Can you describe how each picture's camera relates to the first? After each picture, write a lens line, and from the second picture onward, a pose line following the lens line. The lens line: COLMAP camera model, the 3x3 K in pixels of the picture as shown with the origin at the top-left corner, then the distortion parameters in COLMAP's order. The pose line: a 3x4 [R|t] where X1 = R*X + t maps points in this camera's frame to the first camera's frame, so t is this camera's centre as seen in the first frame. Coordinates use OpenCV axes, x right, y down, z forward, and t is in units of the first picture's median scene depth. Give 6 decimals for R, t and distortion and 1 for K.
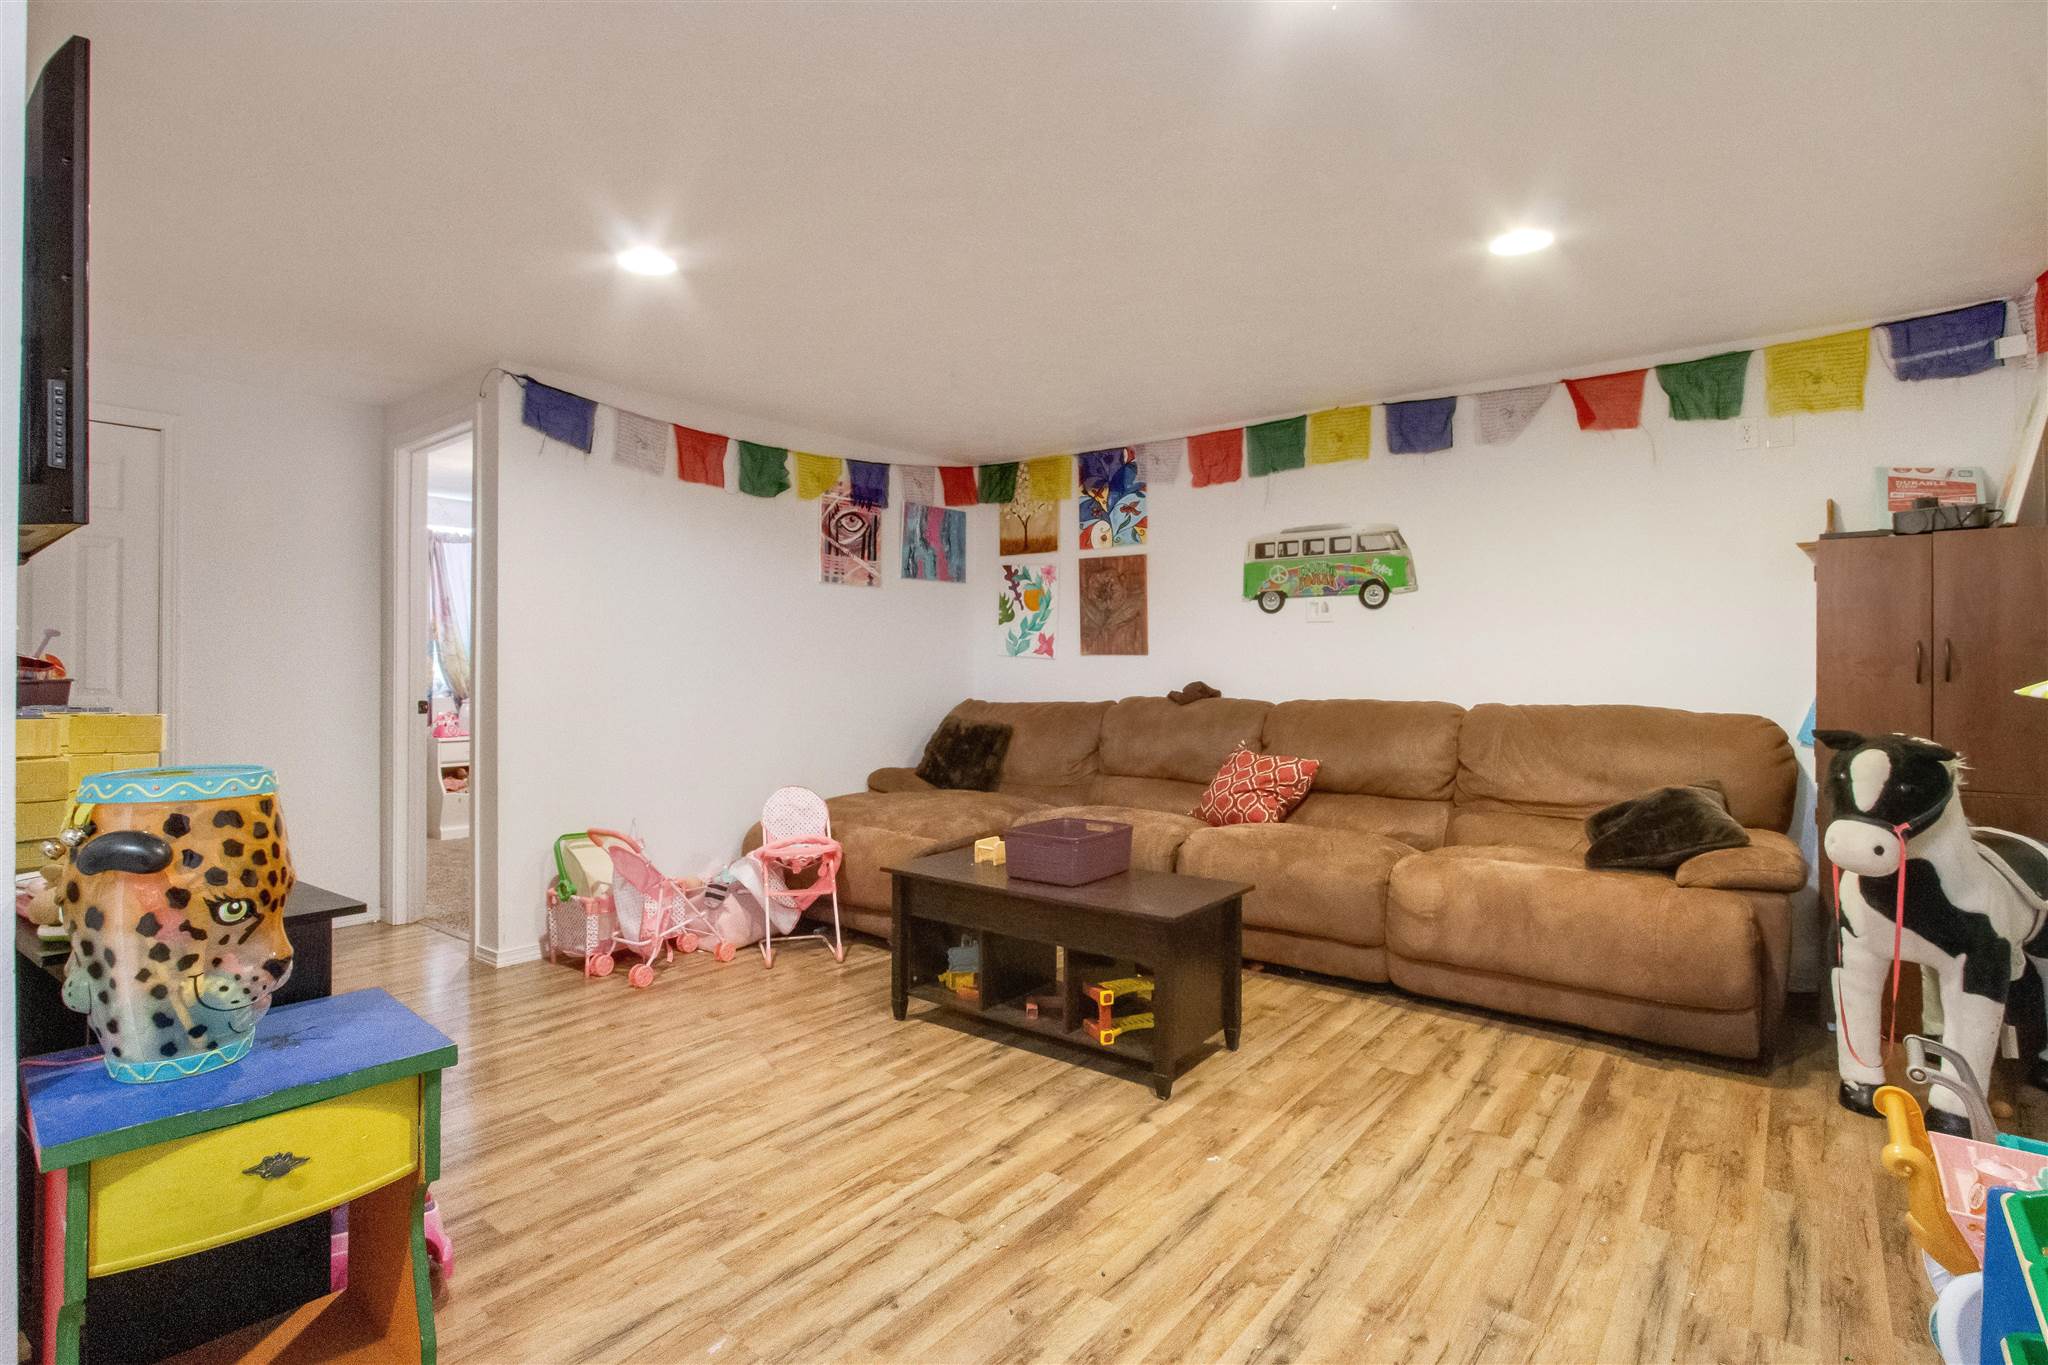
lens RADIAL K [[978.3, 0, 1027.1], [0, 978.3, 681.2], [0, 0, 1]] dist [-0.015787, 0.000962]
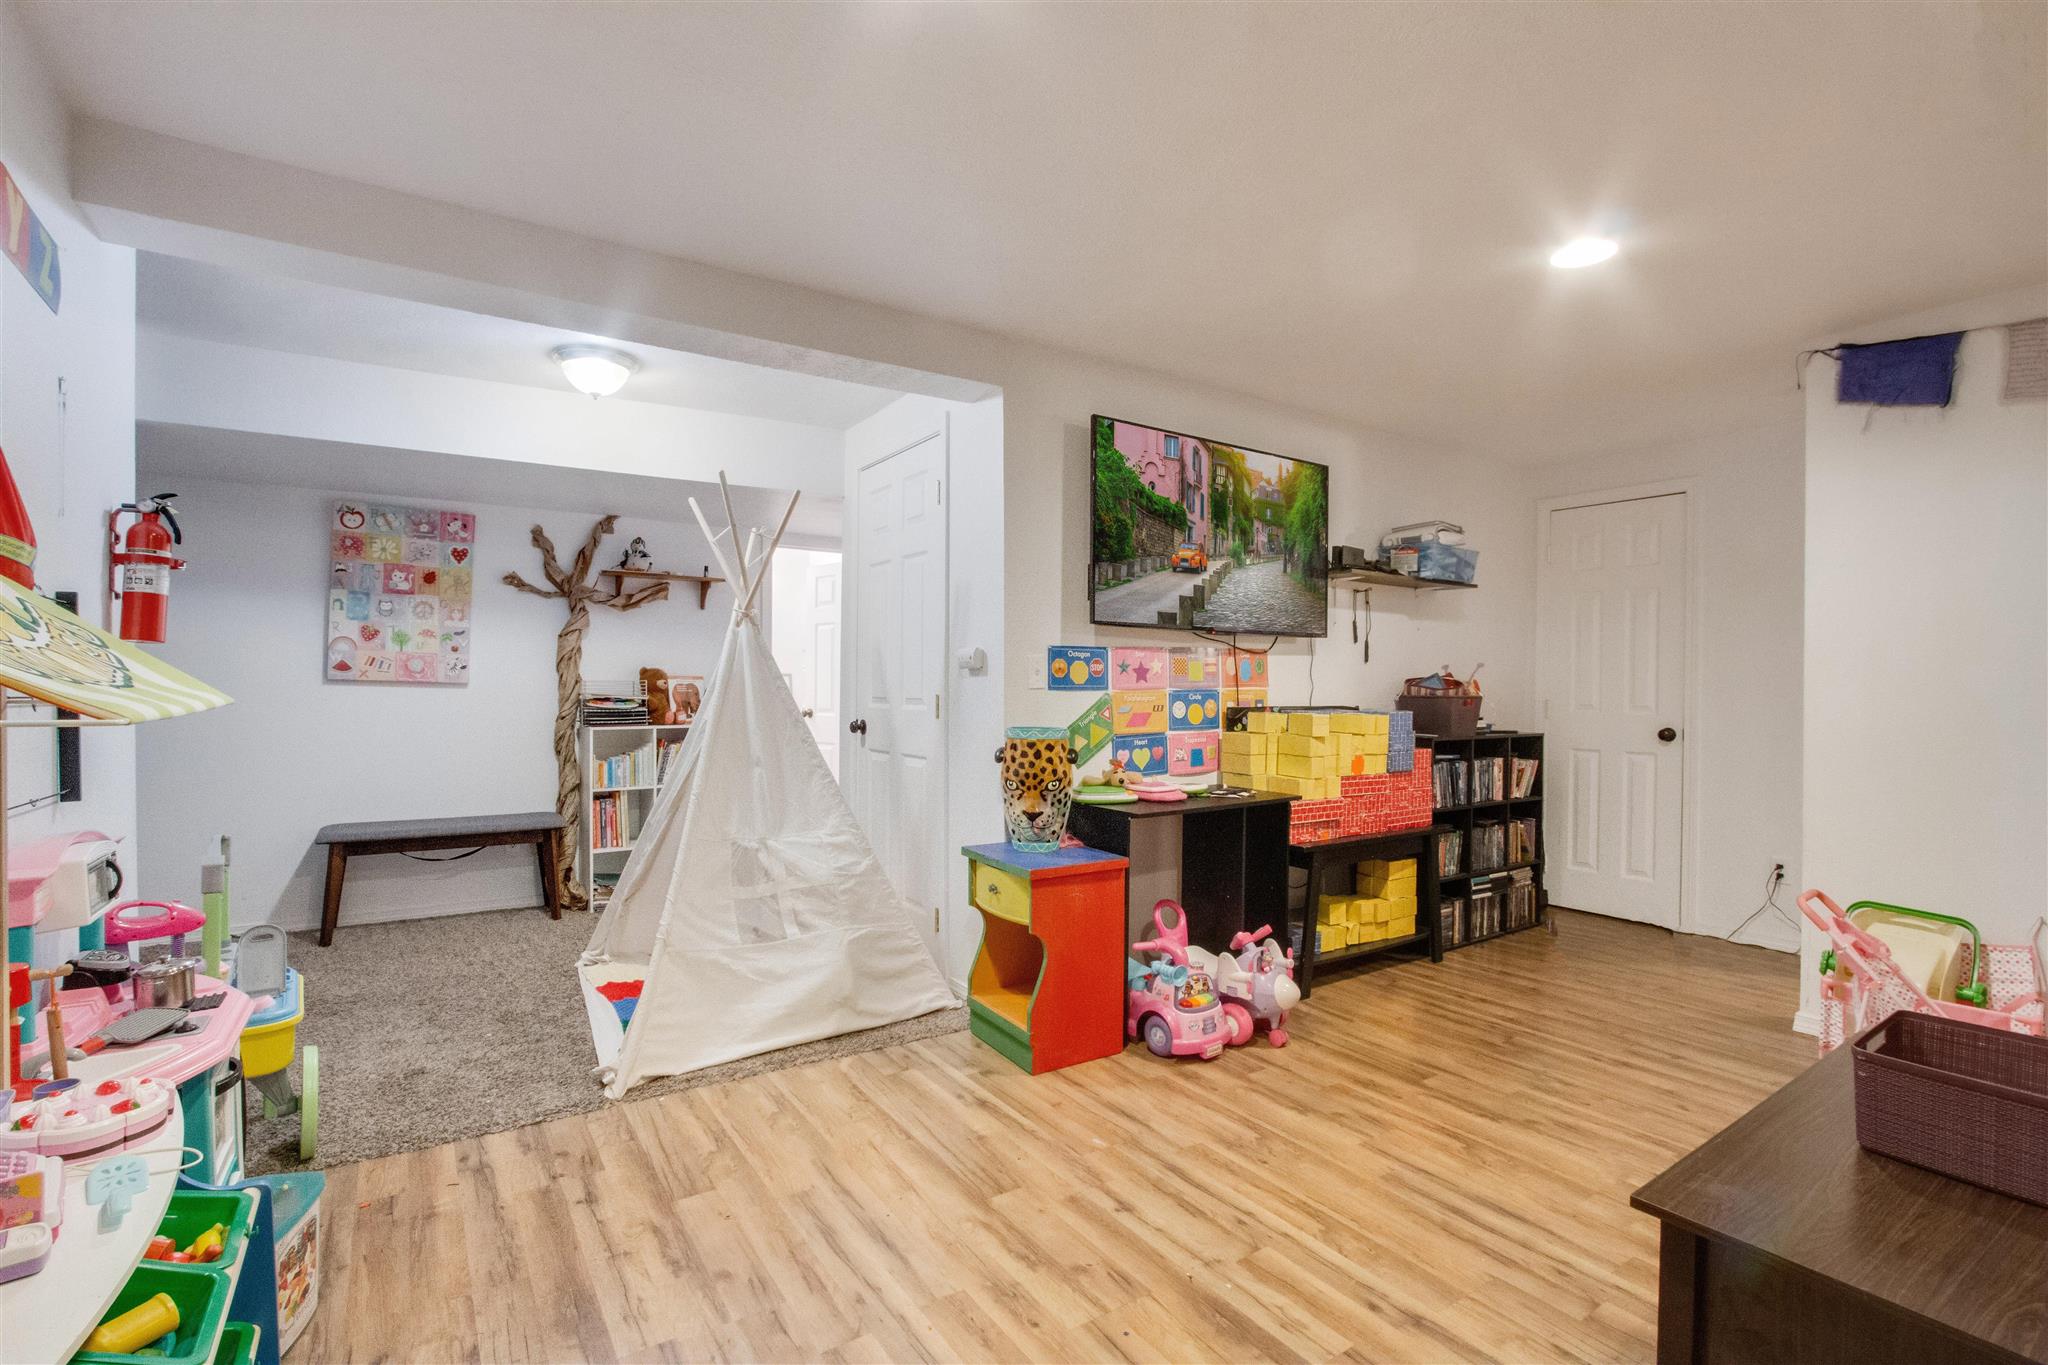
lens RADIAL K [[978.3, 0, 1027.1], [0, 978.3, 681.2], [0, 0, 1]] dist [-0.015787, 0.000962]
pose [[-0.324389, -0.008703, -0.945884, 0.803851], [-0.018456, 0.999826, -0.002870, -0.010183], [0.945744, 0.016526, -0.324493, 0.968346]]
